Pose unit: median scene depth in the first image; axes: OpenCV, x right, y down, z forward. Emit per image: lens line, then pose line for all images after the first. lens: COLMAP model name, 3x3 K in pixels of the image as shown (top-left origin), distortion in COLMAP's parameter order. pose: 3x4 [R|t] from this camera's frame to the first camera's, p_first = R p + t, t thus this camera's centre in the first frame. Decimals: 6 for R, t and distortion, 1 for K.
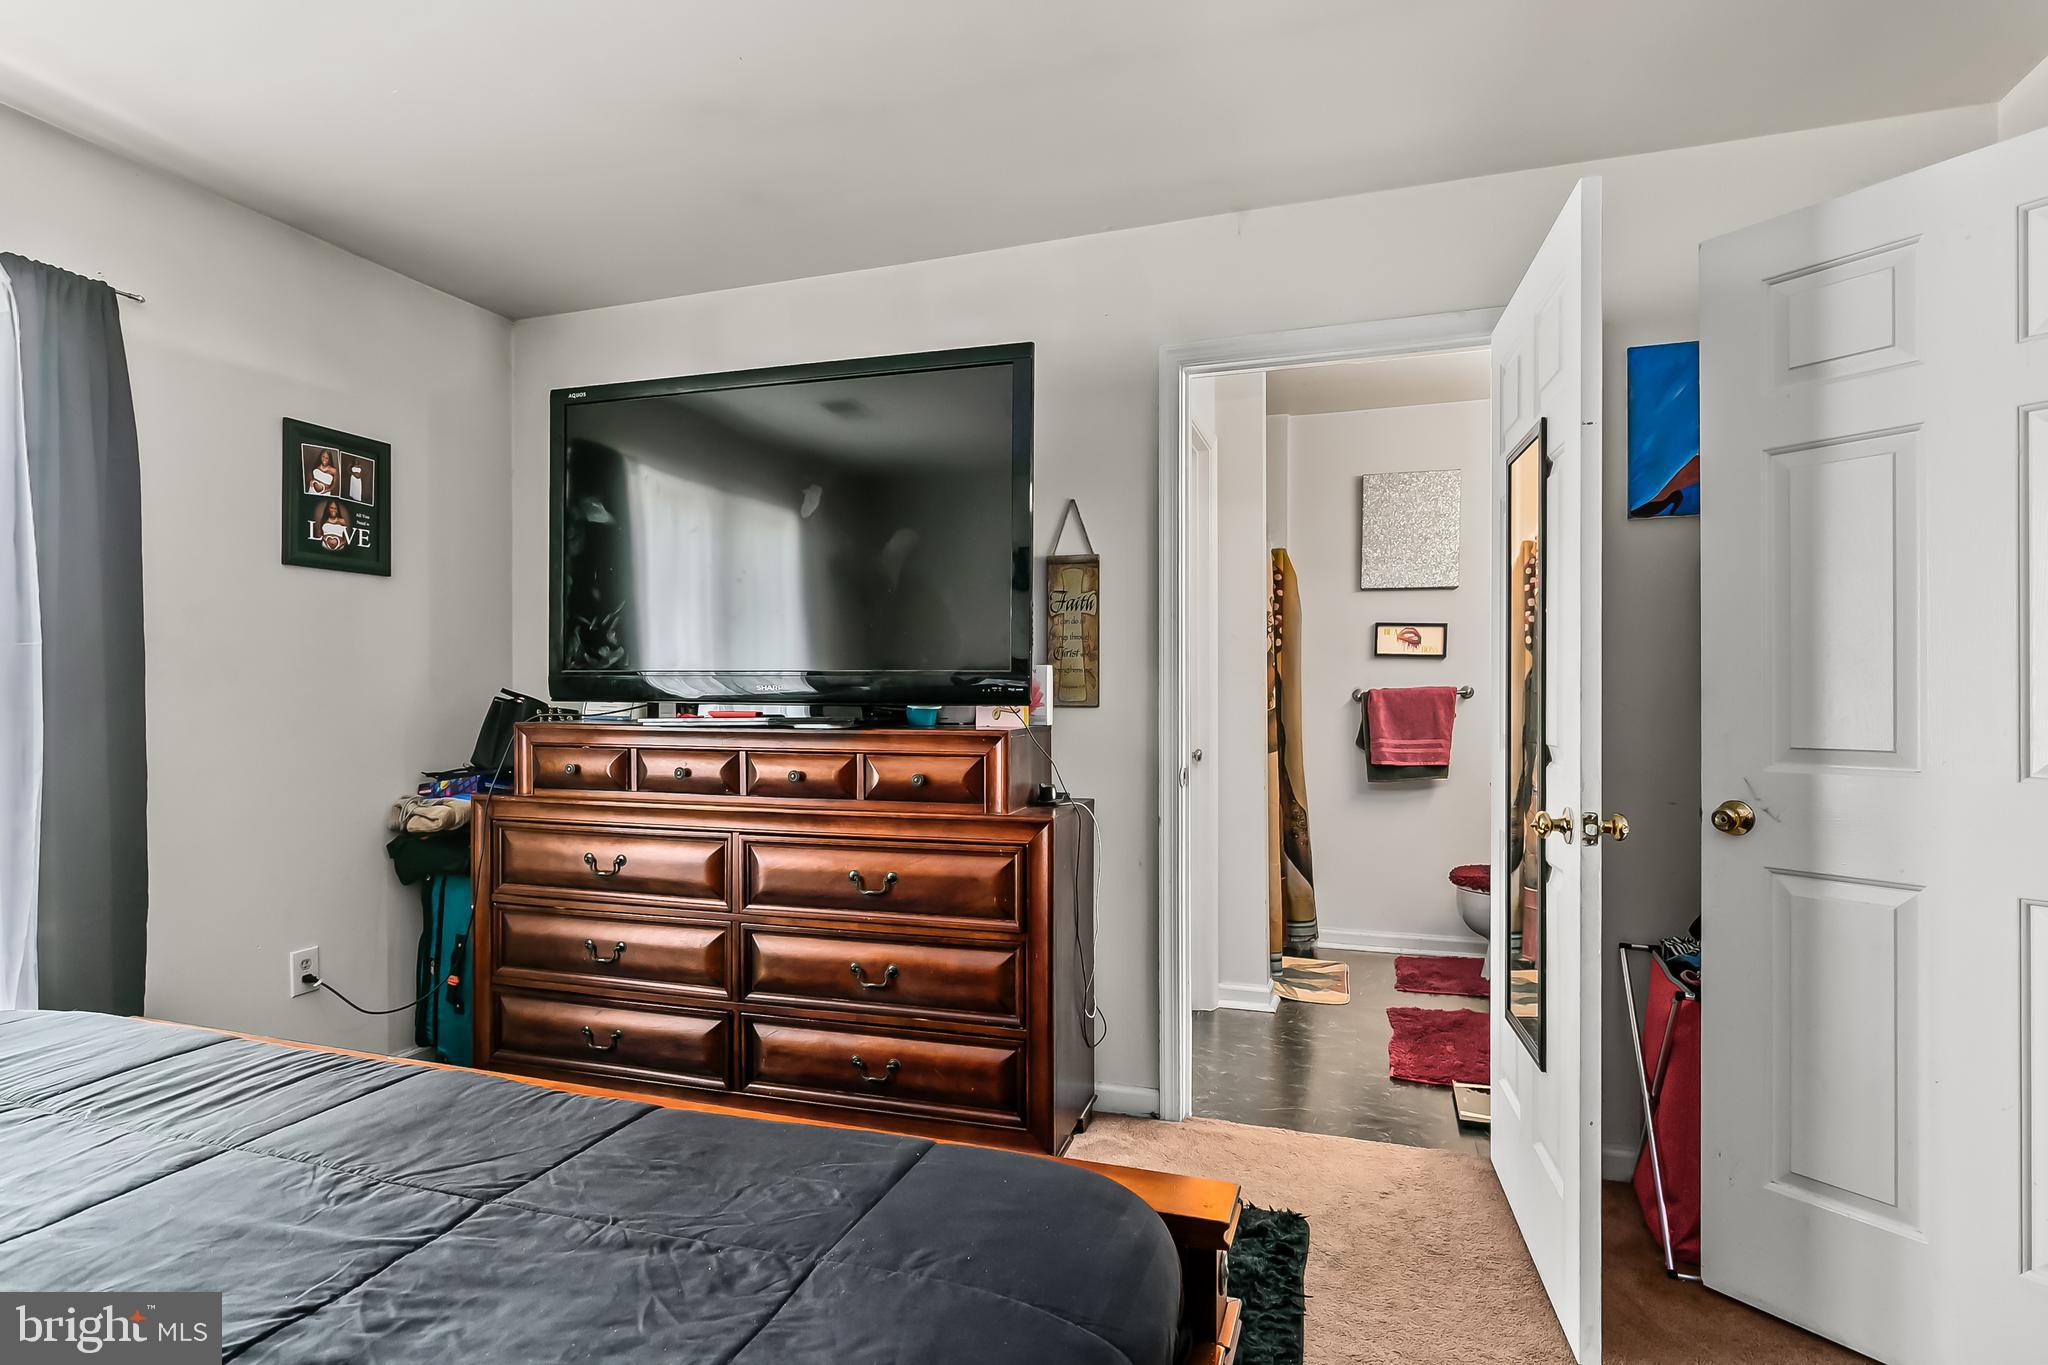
lens RADIAL K [[1020.3, 0, 1040.5], [0, 1020.3, 692.1], [0, 0, 1]] dist [0.004303, 0.000685]
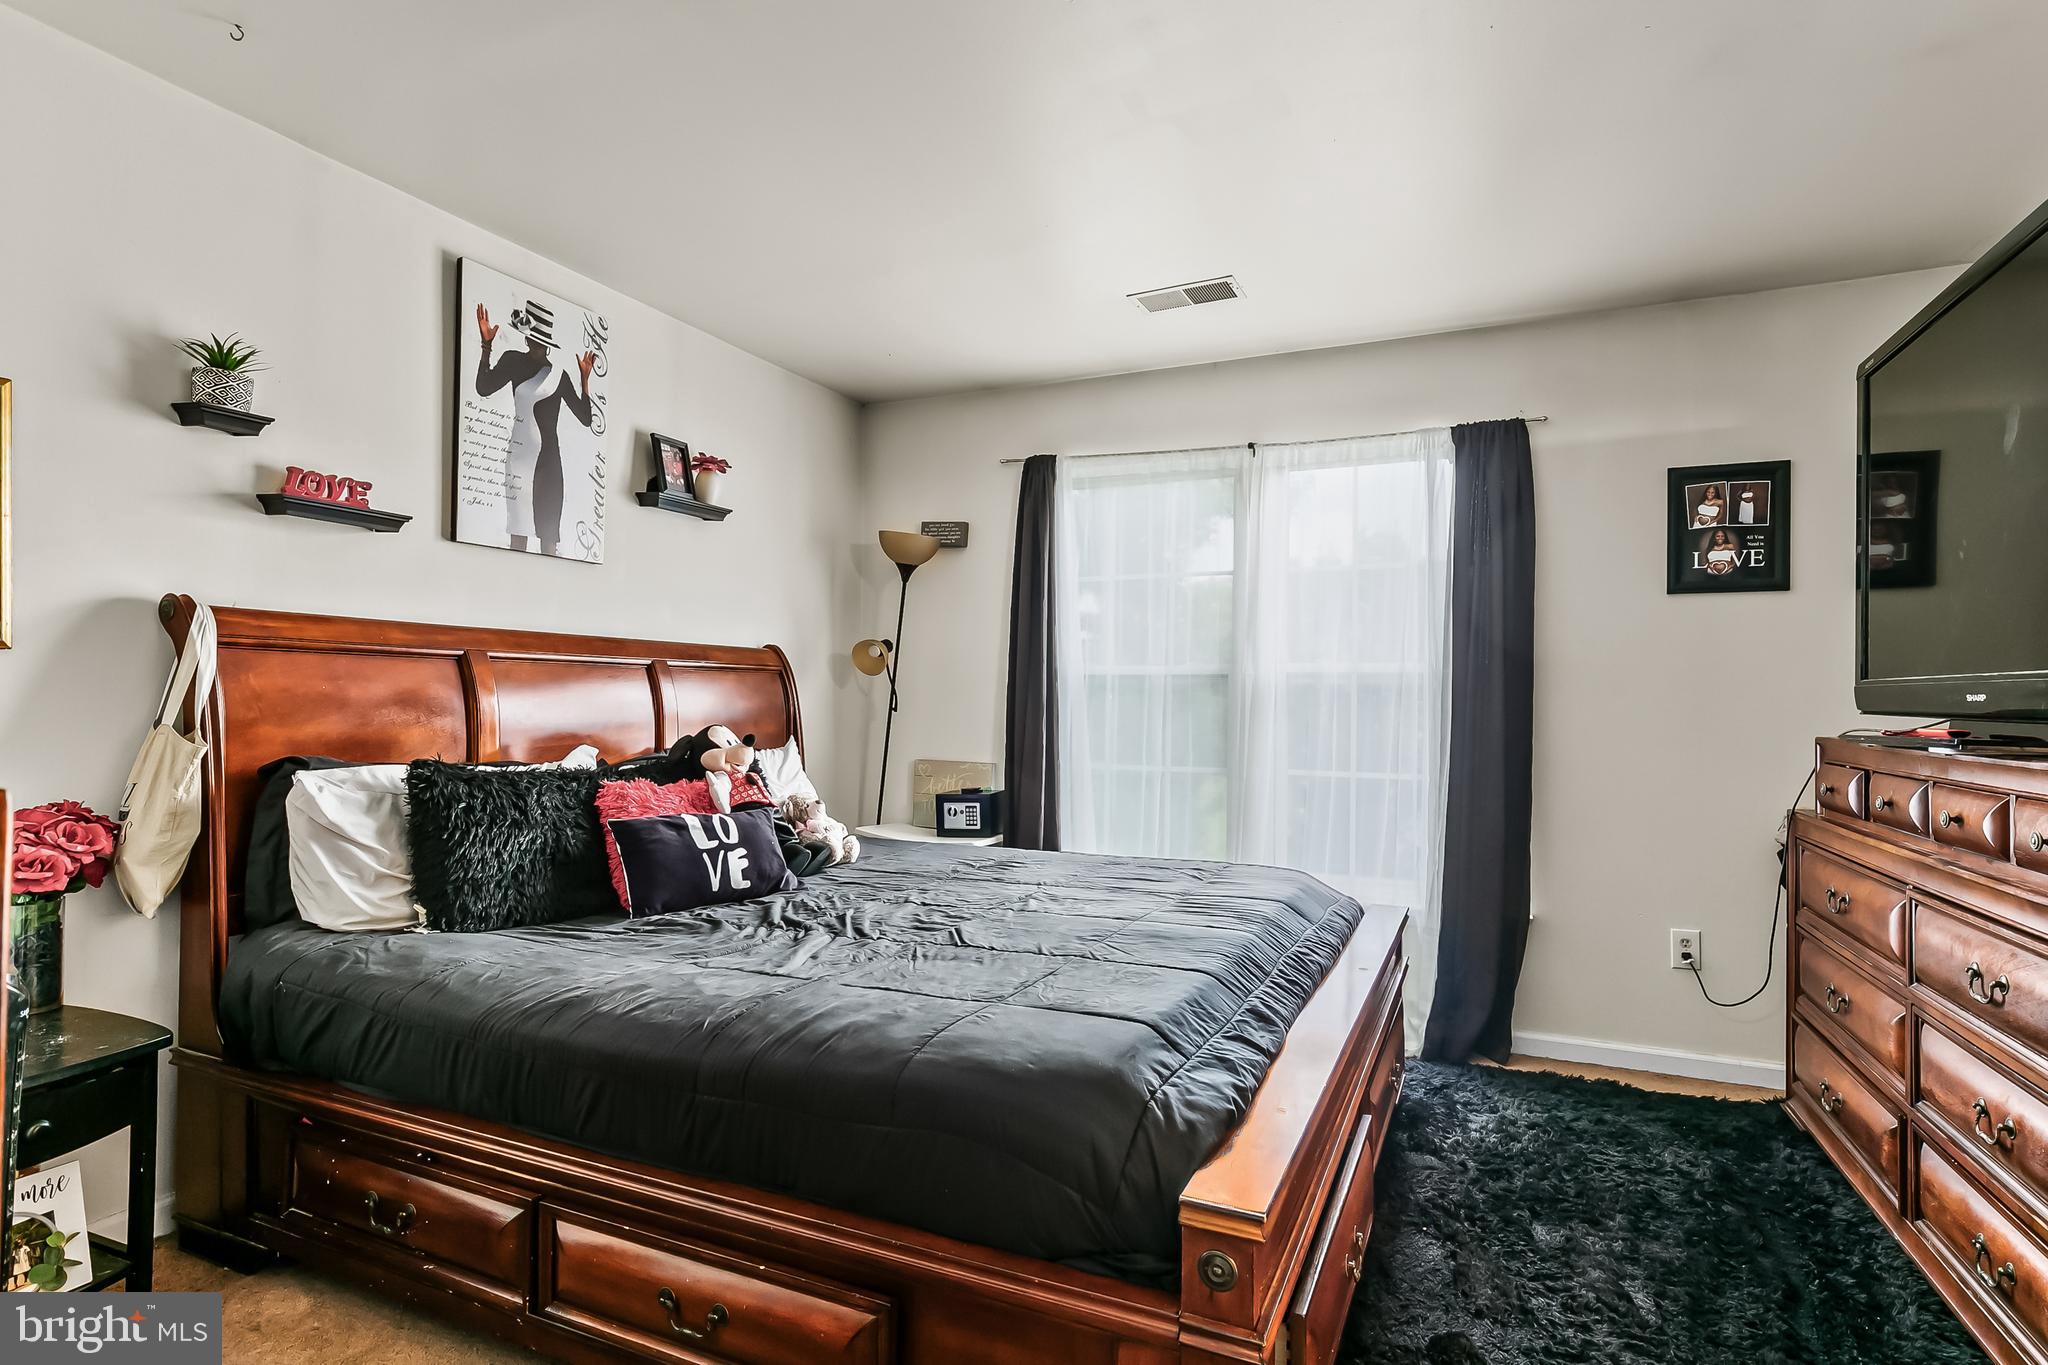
lens RADIAL K [[1045.0, 0, 1024.1], [0, 1045.0, 693.9], [0, 0, 1]] dist [-0.001077, -0.000243]
pose [[-0.096237, -0.007157, -0.995333, 0.584713], [-0.008996, 0.999940, -0.006320, 0.003705], [0.995318, 0.008346, -0.096295, 0.433643]]
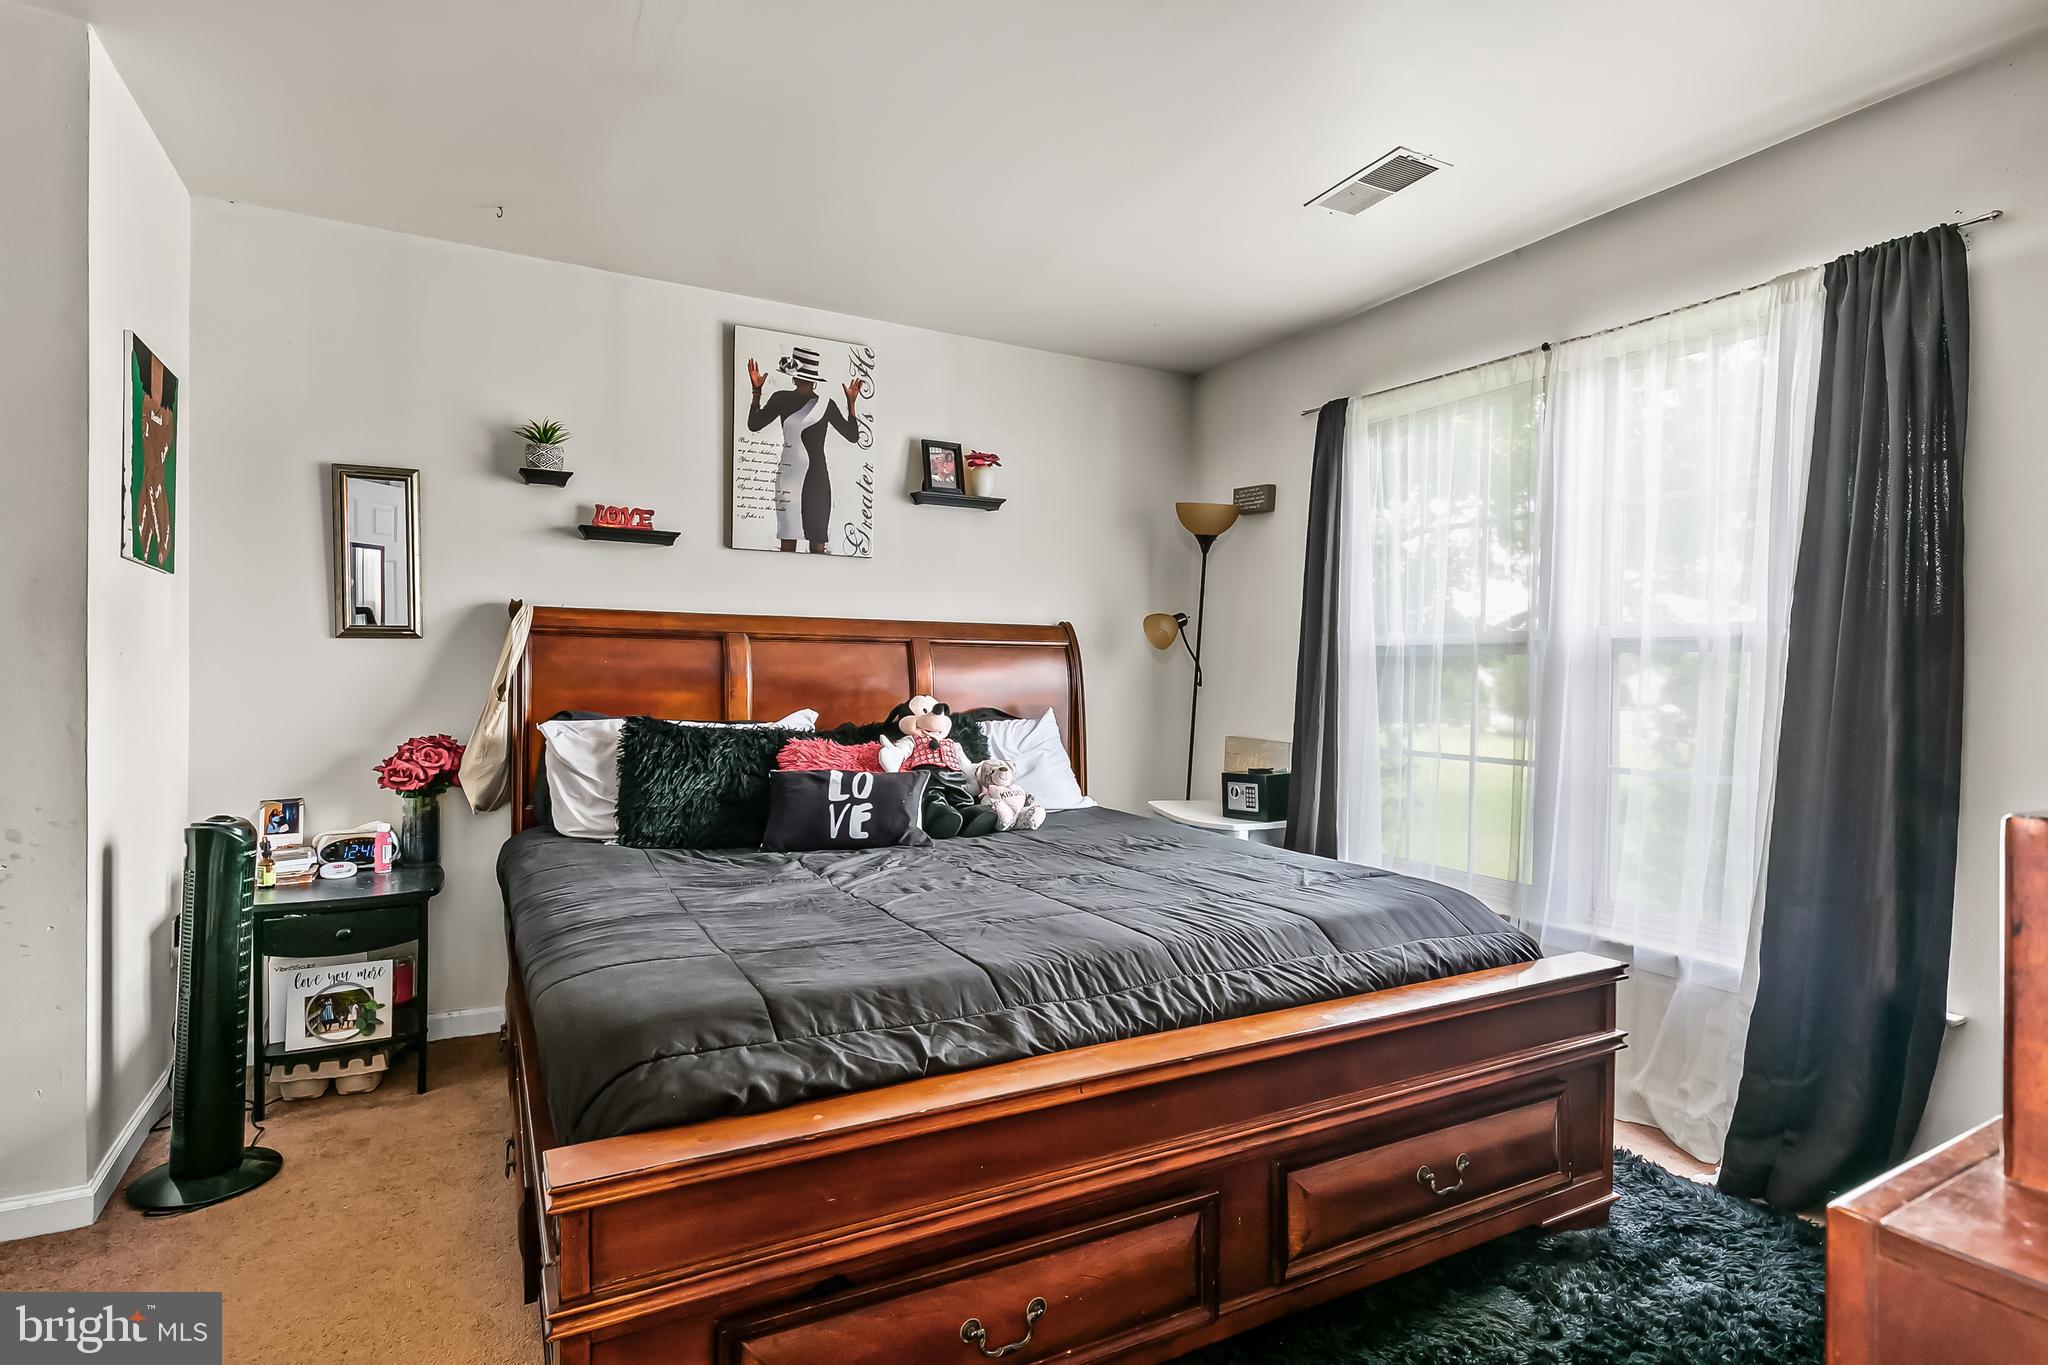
lens RADIAL K [[1020.3, 0, 1028.4], [0, 1020.3, 684.3], [0, 0, 1]] dist [0.004303, 0.000685]
pose [[-0.674567, 0.000432, -0.738213, 0.288359], [-0.011606, 0.999870, 0.011191, 0.005102], [0.738122, 0.016117, -0.674474, 0.974320]]
